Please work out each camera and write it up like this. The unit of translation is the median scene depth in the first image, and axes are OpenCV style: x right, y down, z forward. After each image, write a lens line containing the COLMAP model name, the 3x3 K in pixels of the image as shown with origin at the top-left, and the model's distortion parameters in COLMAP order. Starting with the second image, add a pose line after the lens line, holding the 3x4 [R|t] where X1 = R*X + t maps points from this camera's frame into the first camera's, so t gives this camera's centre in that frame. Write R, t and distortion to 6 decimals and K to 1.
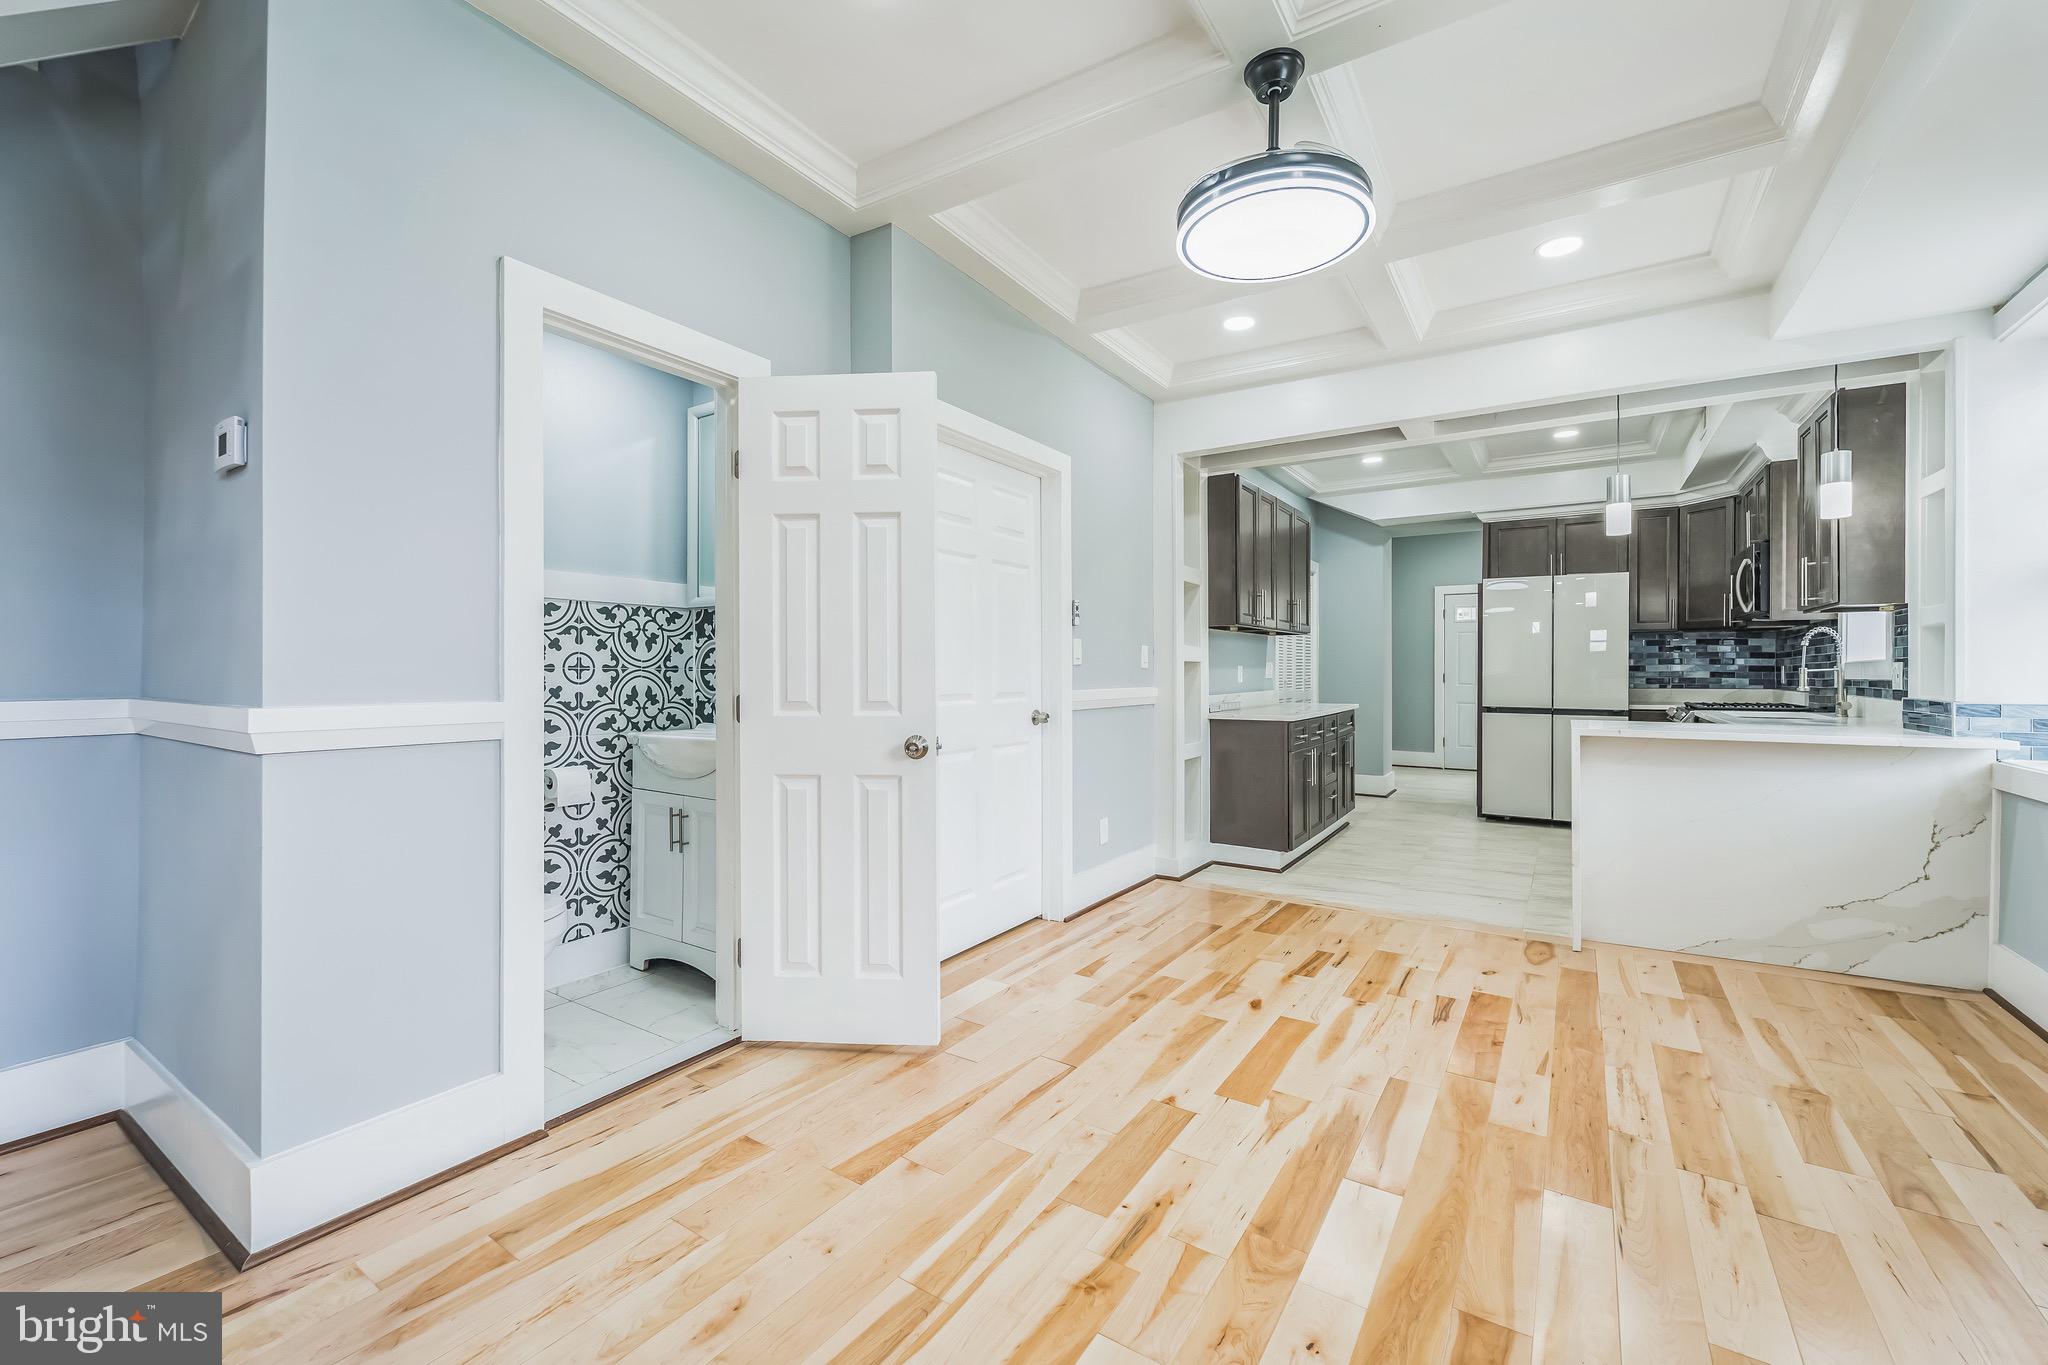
lens RADIAL K [[841.8, 0, 1021.8], [0, 841.8, 670.0], [0, 0, 1]] dist [-0.000732, -0.000193]
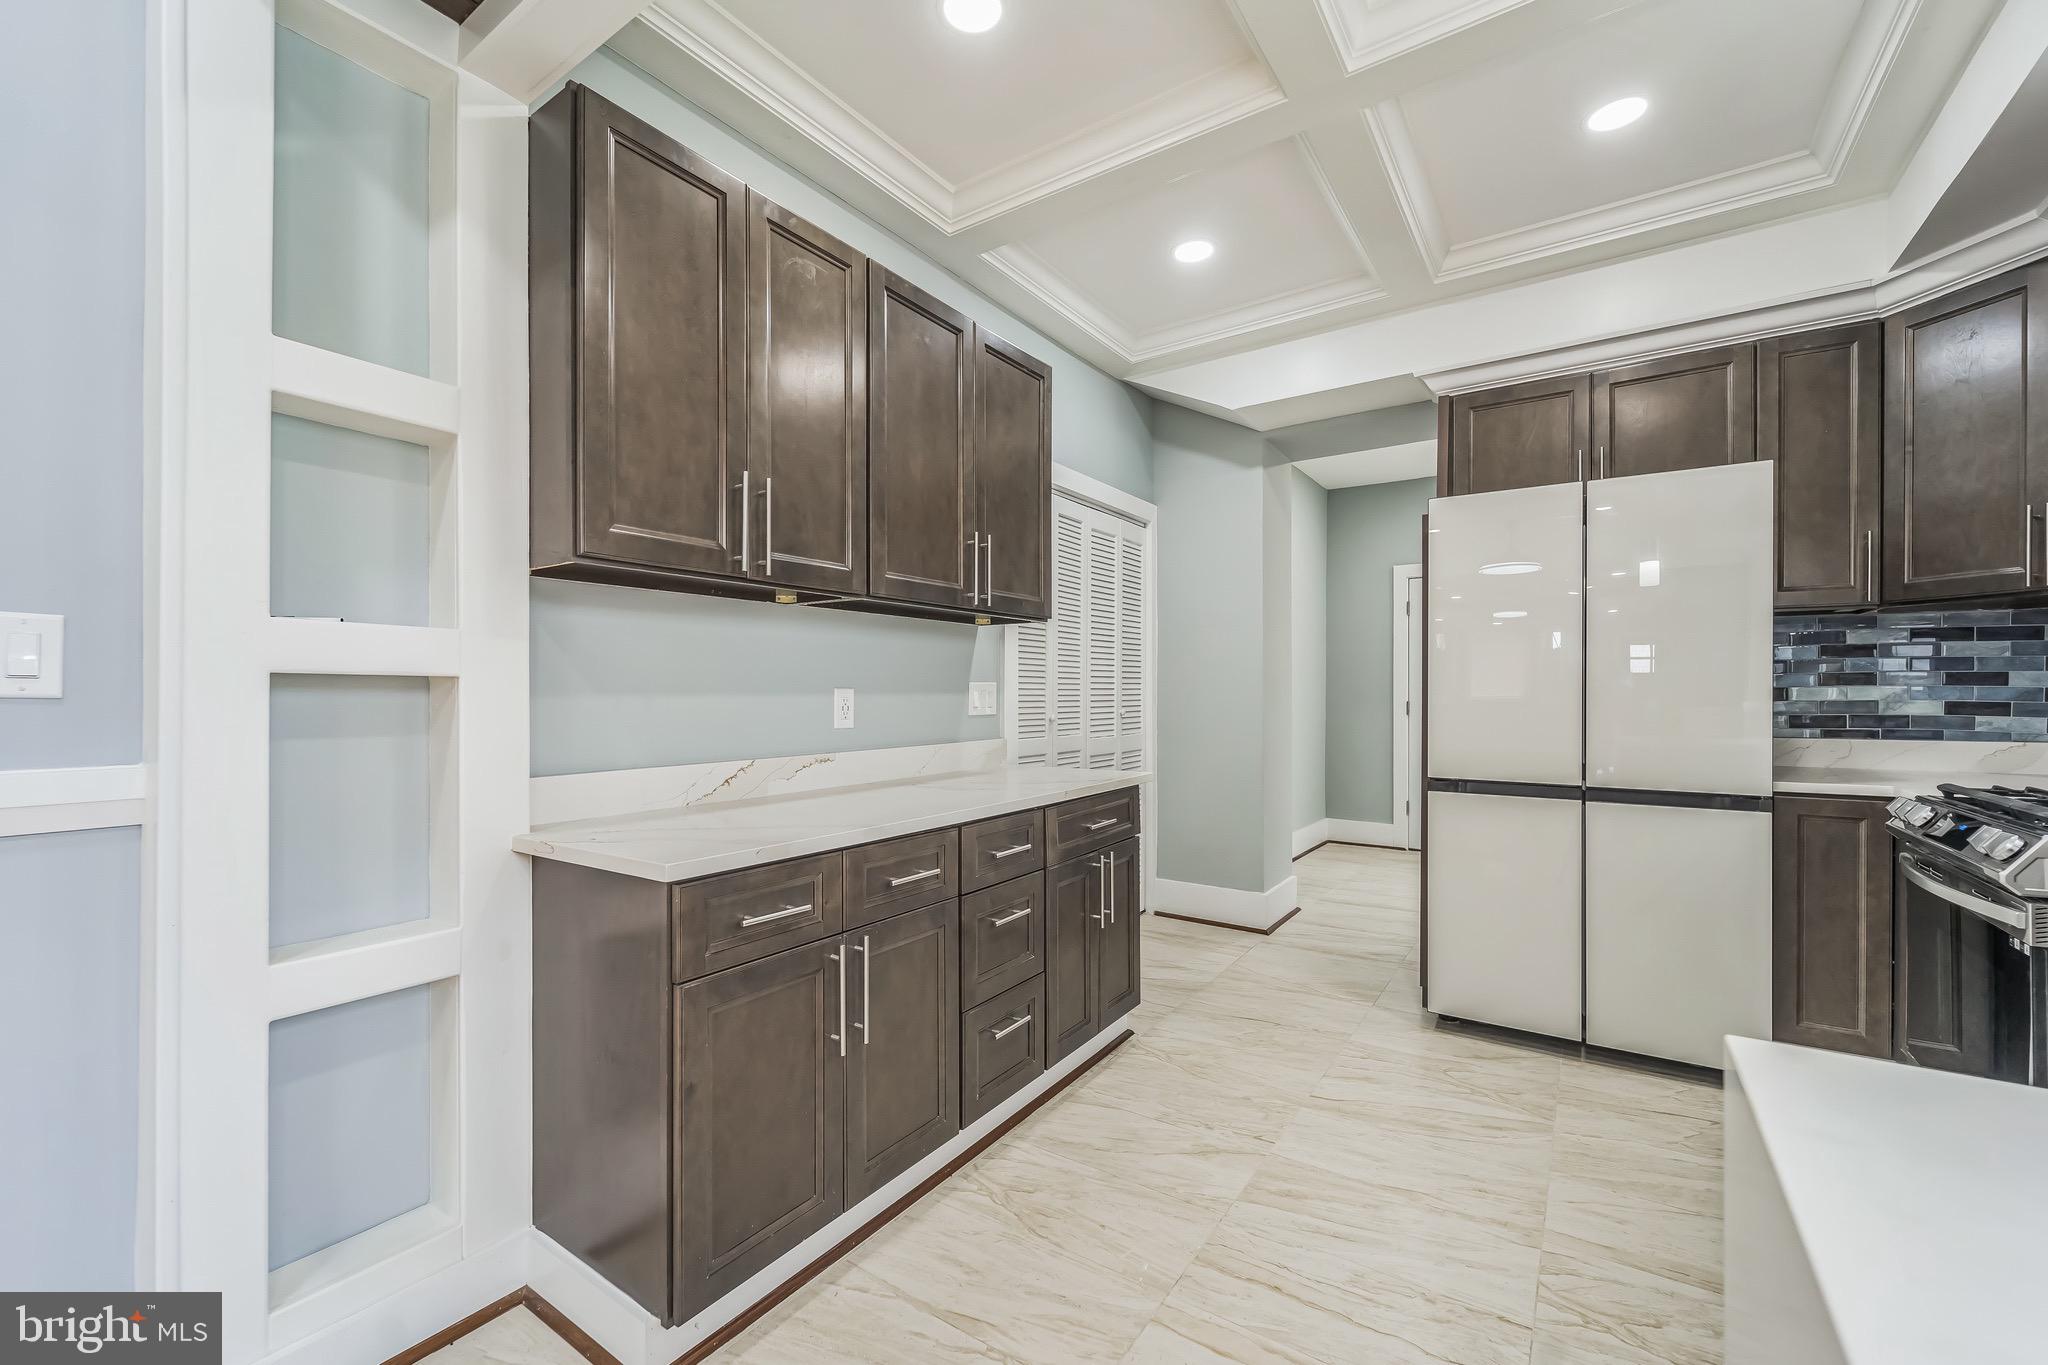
lens RADIAL K [[834.8, 0, 1023.5], [0, 834.8, 689.2], [0, 0, 1]] dist [0.000550, -0.000141]
pose [[0.999708, -0.000388, -0.024178, 0.351846], [0.000210, 0.999973, -0.007370, -0.001391], [0.024180, 0.007362, 0.999680, 0.561997]]
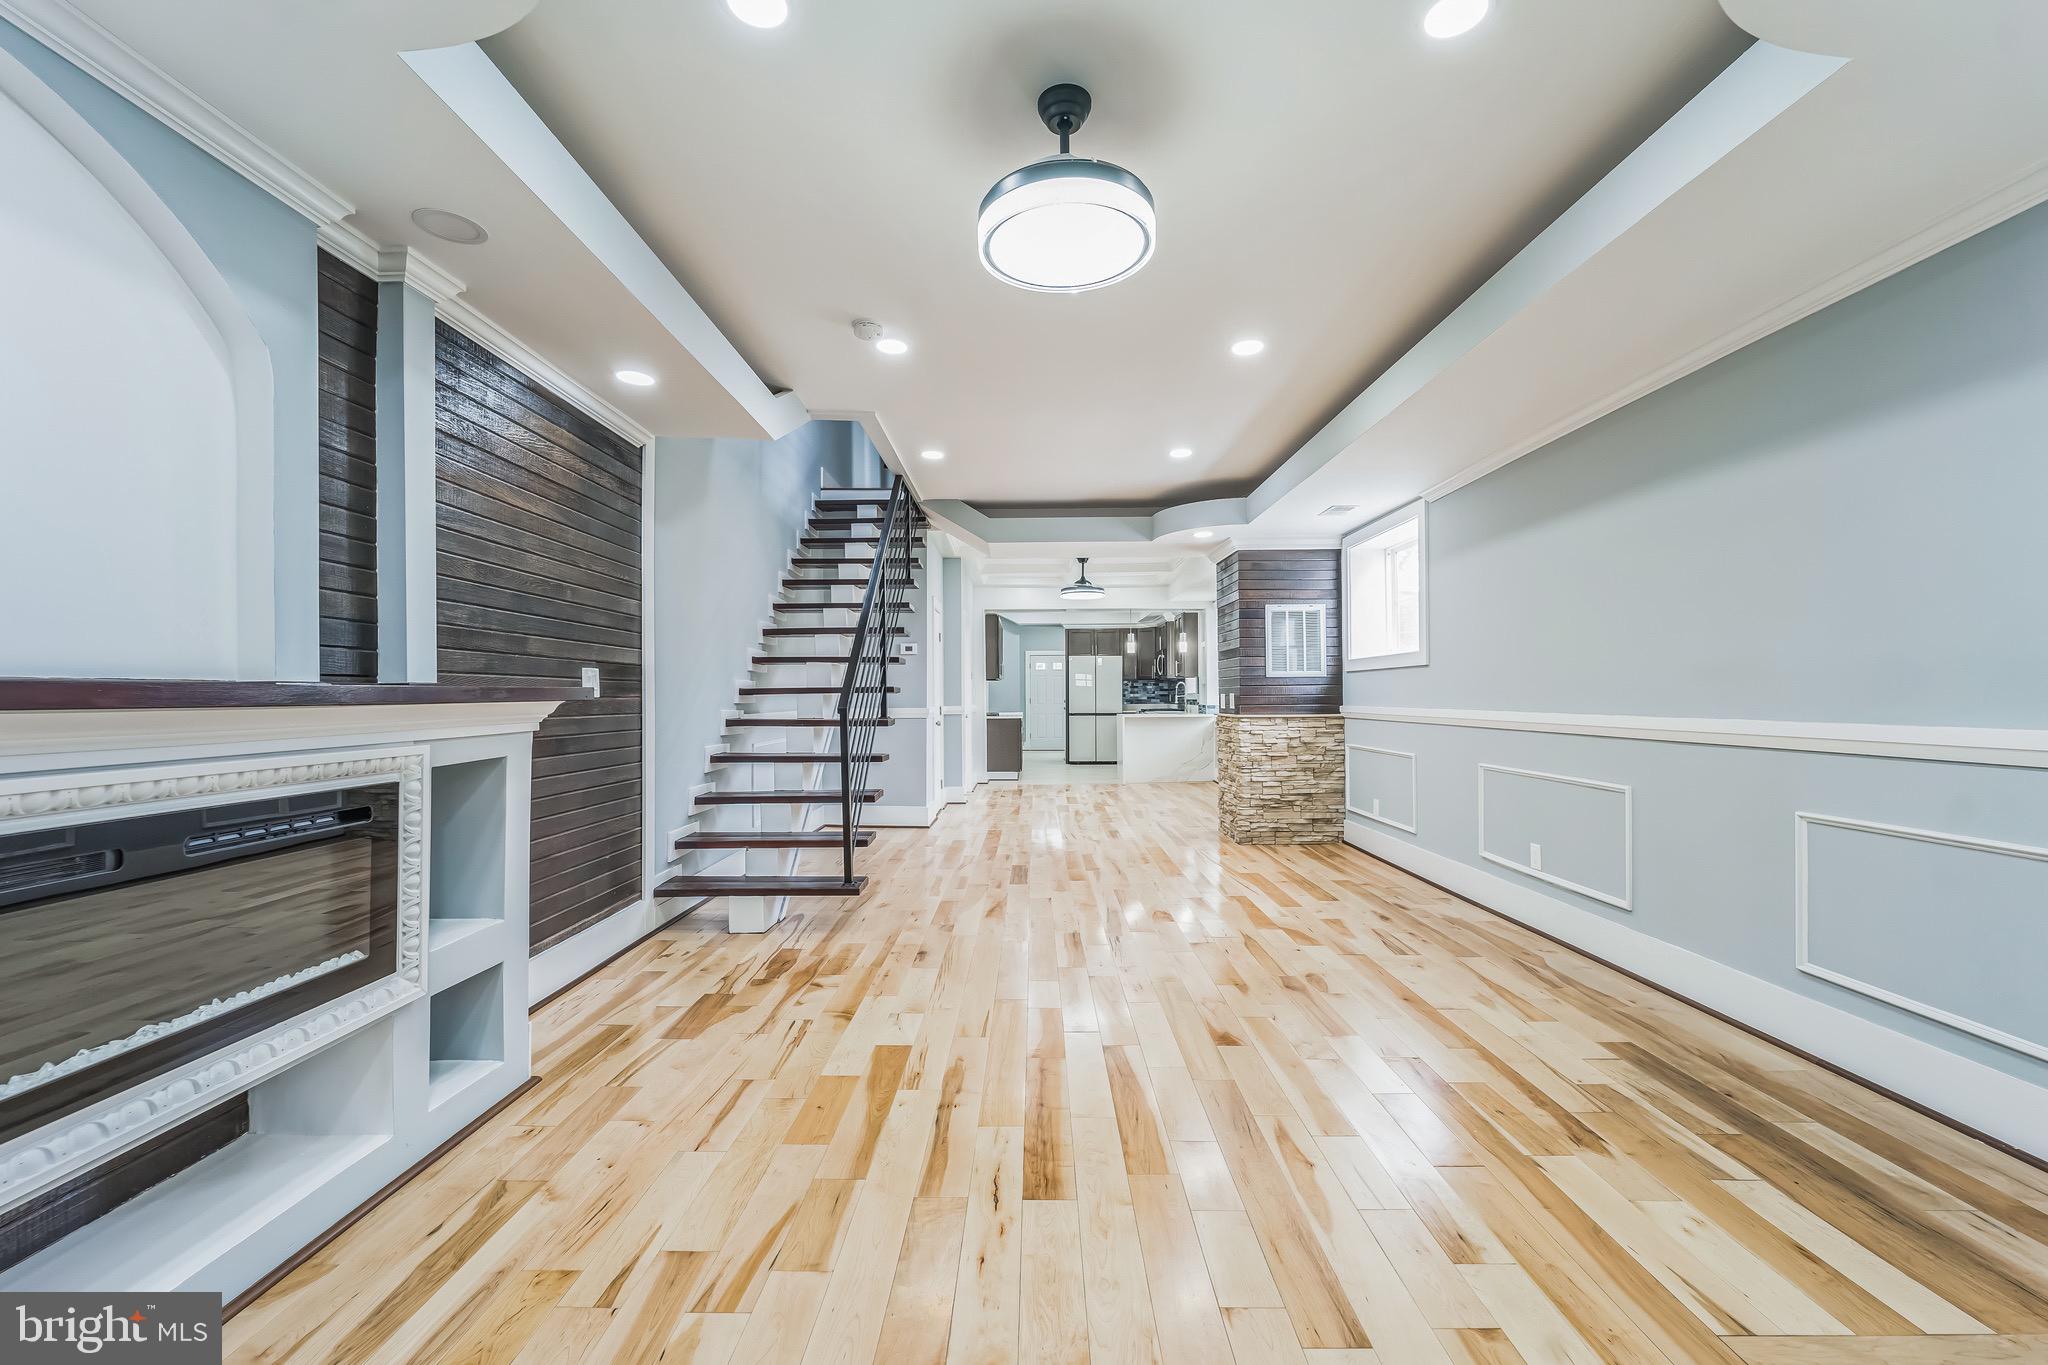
lens RADIAL K [[834.8, 0, 1023.5], [0, 834.8, 689.2], [0, 0, 1]] dist [0.000550, -0.000141]
pose [[0.842676, 0.002189, 0.538416, -0.773435], [0.003007, 0.999957, -0.008773, 0.000243], [-0.538412, 0.009012, 0.842634, -0.830560]]
